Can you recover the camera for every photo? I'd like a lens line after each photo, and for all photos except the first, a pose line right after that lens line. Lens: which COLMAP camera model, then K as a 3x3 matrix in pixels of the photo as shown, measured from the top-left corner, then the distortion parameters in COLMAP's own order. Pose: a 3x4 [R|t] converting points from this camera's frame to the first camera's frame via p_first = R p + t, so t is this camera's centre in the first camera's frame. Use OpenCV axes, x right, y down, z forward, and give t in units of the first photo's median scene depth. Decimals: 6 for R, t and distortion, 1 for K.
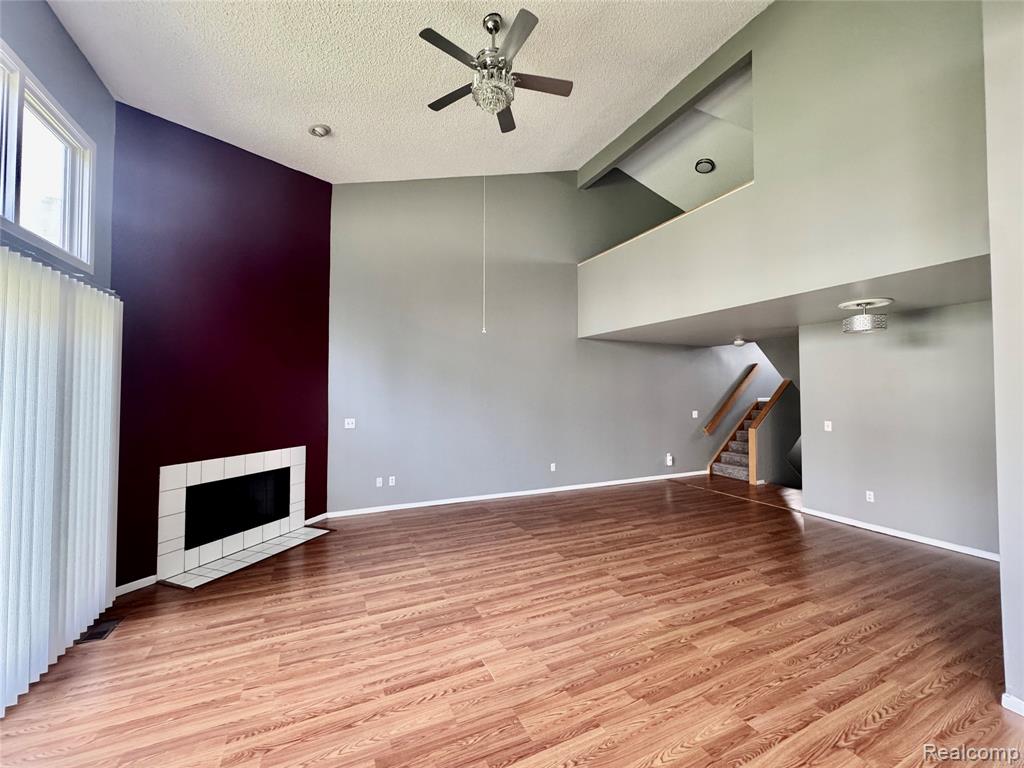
lens RADIAL K [[408.6, 0, 510.9], [0, 408.6, 383.7], [0, 0, 1]] dist [-0.005697, -0.000098]
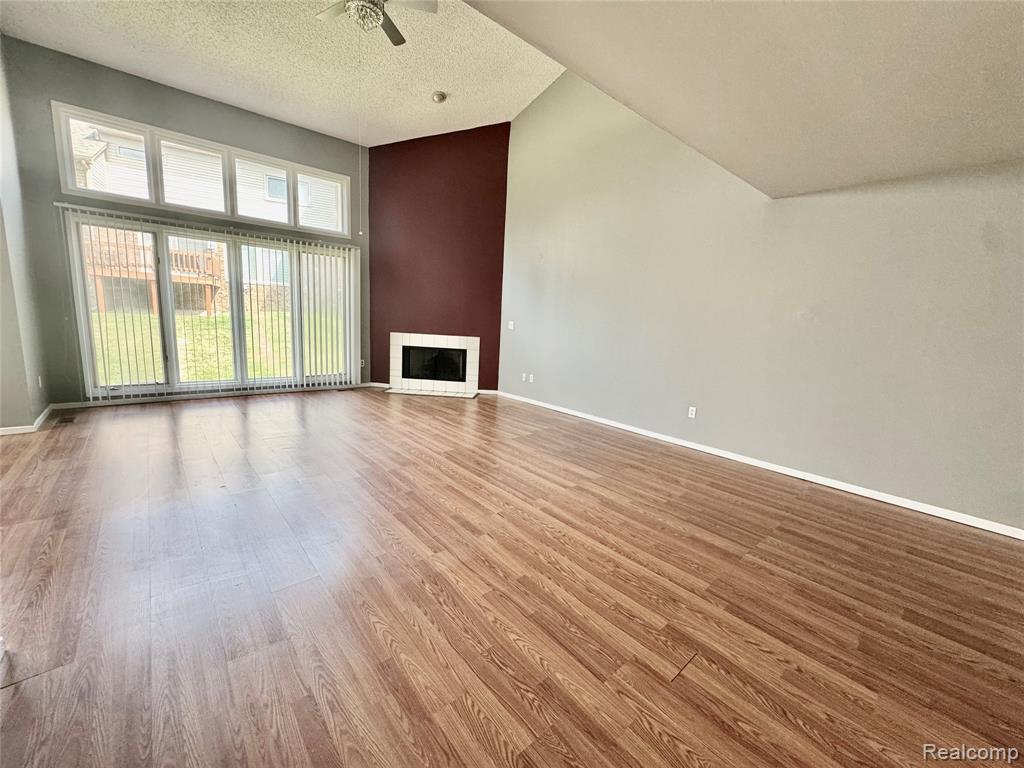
lens RADIAL K [[408.6, 0, 510.8], [0, 408.6, 383.6], [0, 0, 1]] dist [-0.005697, -0.000098]
pose [[0.275185, 0.169143, -0.946395, 1.034685], [-0.026092, 0.985353, 0.168519, 0.081759], [0.961037, -0.021681, 0.275568, 0.835545]]
